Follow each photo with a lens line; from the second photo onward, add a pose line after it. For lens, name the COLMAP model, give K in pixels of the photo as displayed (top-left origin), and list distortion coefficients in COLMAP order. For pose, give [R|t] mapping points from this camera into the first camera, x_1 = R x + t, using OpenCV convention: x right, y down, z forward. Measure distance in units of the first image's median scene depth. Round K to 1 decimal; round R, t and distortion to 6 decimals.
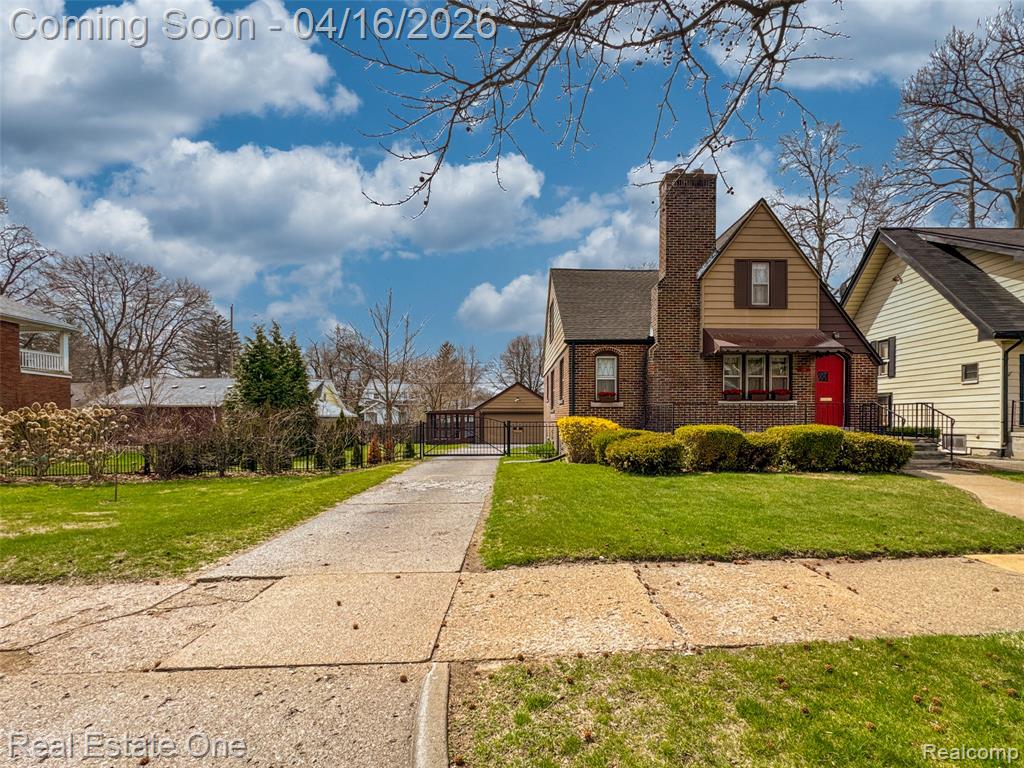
lens RADIAL K [[489.8, 0, 514.0], [0, 489.8, 423.5], [0, 0, 1]] dist [0.003611, -0.006586]
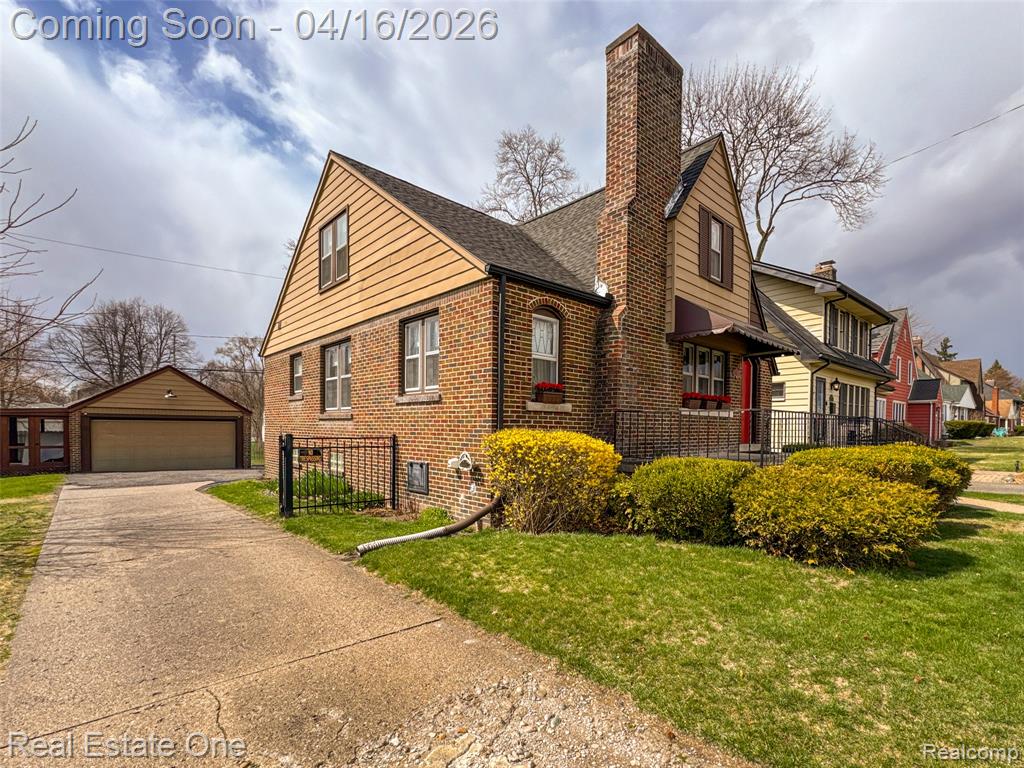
lens RADIAL K [[488.0, 0, 554.8], [0, 488.0, 442.0], [0, 0, 1]] dist [0.000541, -0.000582]
pose [[0.717447, -0.010860, 0.696528, -0.175522], [-0.003368, 0.999813, 0.019058, -0.010910], [-0.696605, -0.016019, 0.717276, 0.616550]]
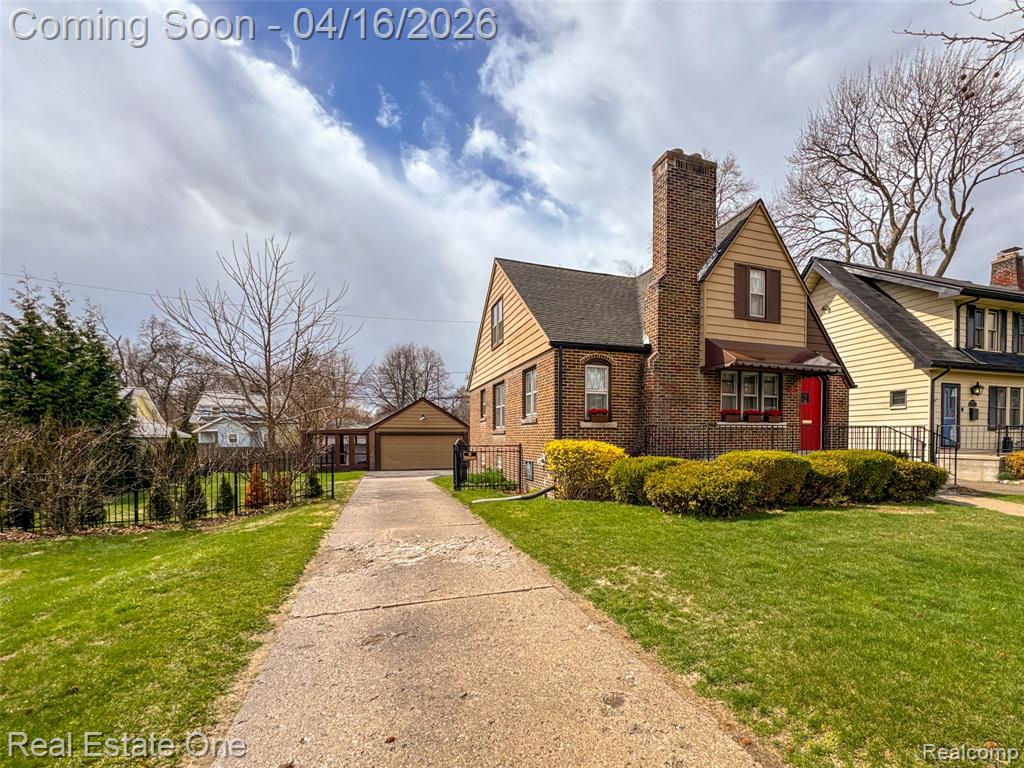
lens RADIAL K [[496.4, 0, 567.3], [0, 496.4, 452.4], [0, 0, 1]] dist [0.004328, -0.007667]
pose [[0.936773, -0.009569, 0.349807, -0.147788], [0.003544, 0.999834, 0.017862, -0.007892], [-0.349920, -0.015493, 0.936652, 0.246105]]
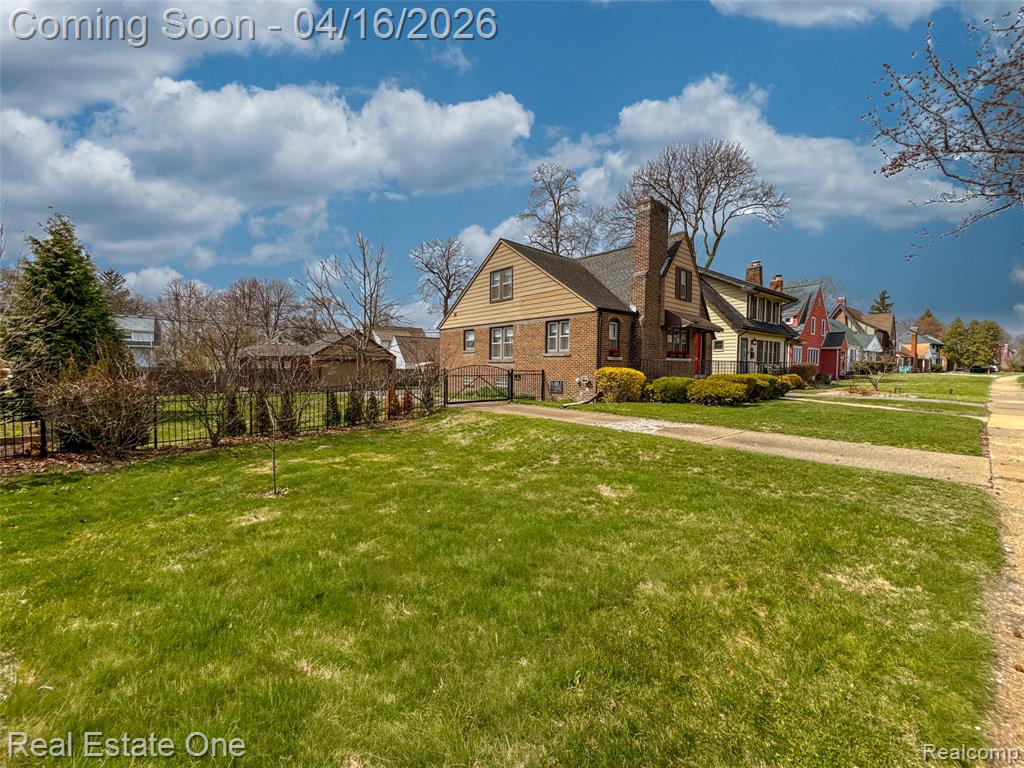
lens RADIAL K [[408.0, 0, 513.2], [0, 408.0, 388.1], [0, 0, 1]] dist [-0.001369, -0.000158]
pose [[0.769402, -0.025260, 0.638265, -0.745433], [-0.003812, 0.999018, 0.044133, -0.005634], [-0.638753, -0.036389, 0.768551, 0.313108]]
